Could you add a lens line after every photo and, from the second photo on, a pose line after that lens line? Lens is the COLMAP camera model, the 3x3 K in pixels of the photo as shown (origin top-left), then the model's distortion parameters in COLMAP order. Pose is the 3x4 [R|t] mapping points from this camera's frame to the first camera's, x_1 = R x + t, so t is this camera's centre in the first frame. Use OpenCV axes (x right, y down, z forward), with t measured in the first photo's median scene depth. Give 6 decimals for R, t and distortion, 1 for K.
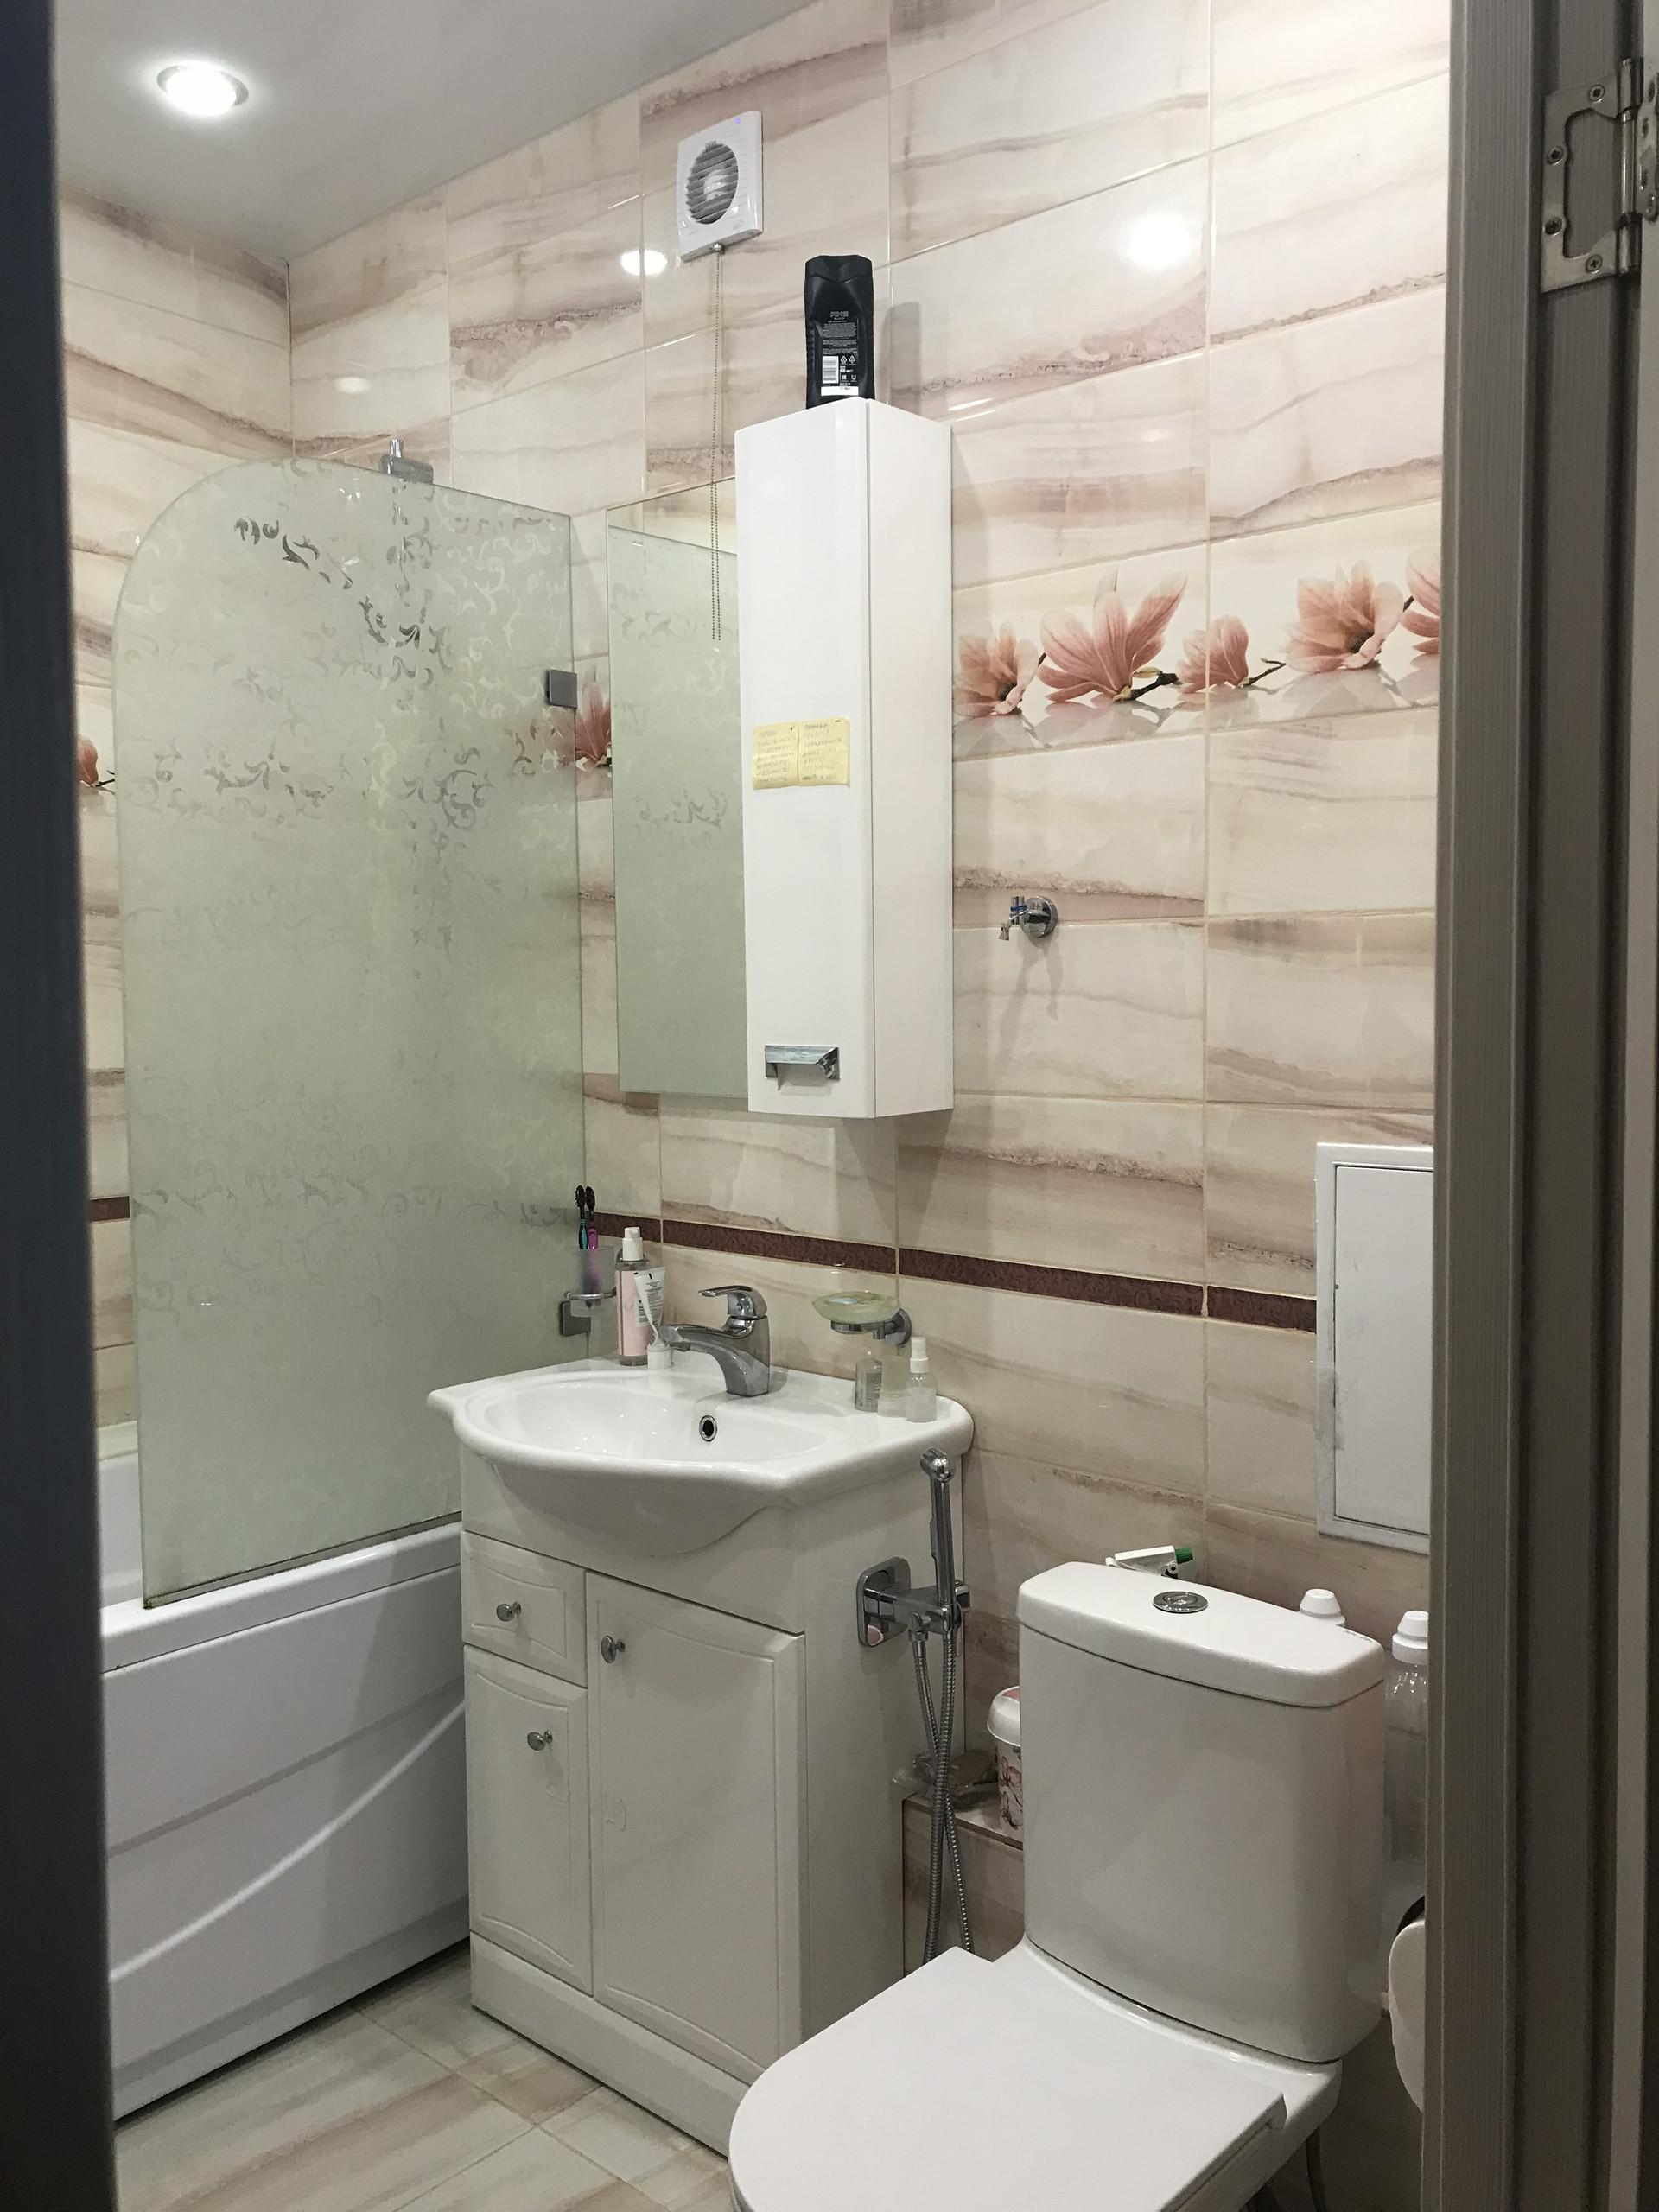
lens RADIAL K [[1780.8, 0, 836.5], [0, 1780.8, 1083.3], [0, 0, 1]] dist [0.072721, -0.104807]
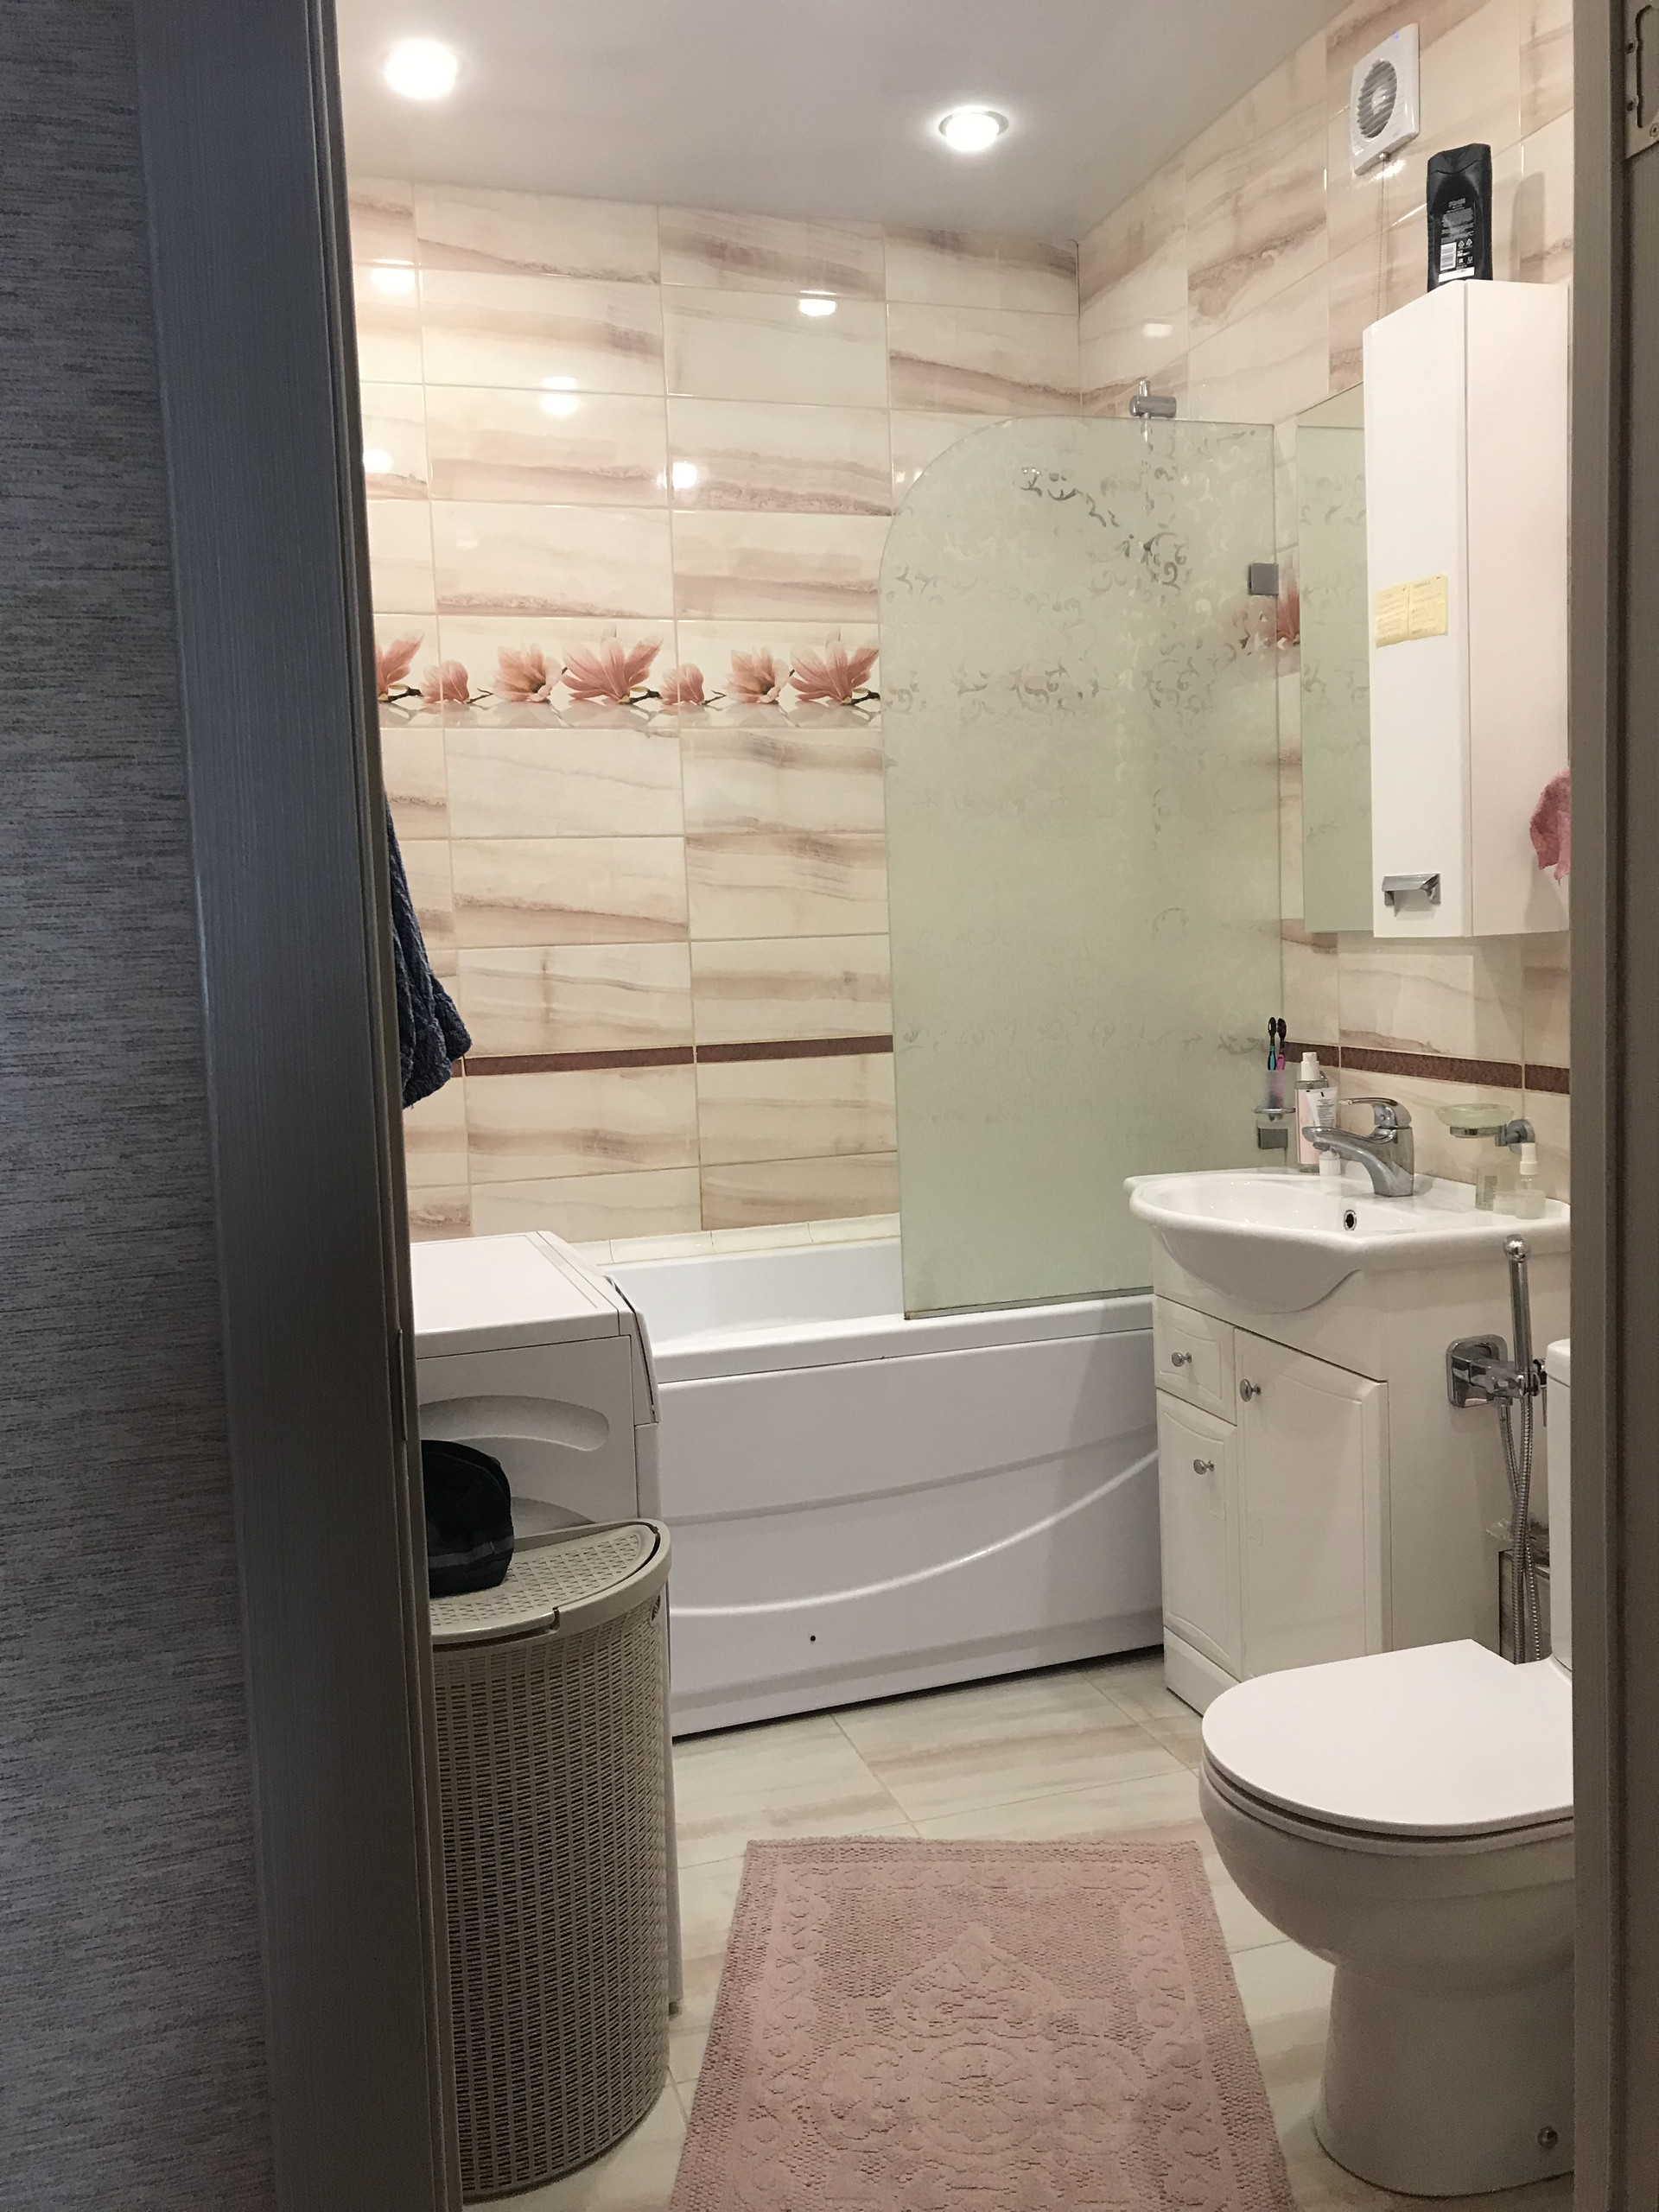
lens RADIAL K [[1885.6, 0, 829.5], [0, 1885.6, 1106.0], [0, 0, 1]] dist [0.083173, -0.045291]
pose [[0.847243, 0.032084, -0.530235, 0.279007], [-0.011475, 0.999047, 0.042115, 0.070642], [0.531081, -0.029597, 0.846804, -0.195601]]
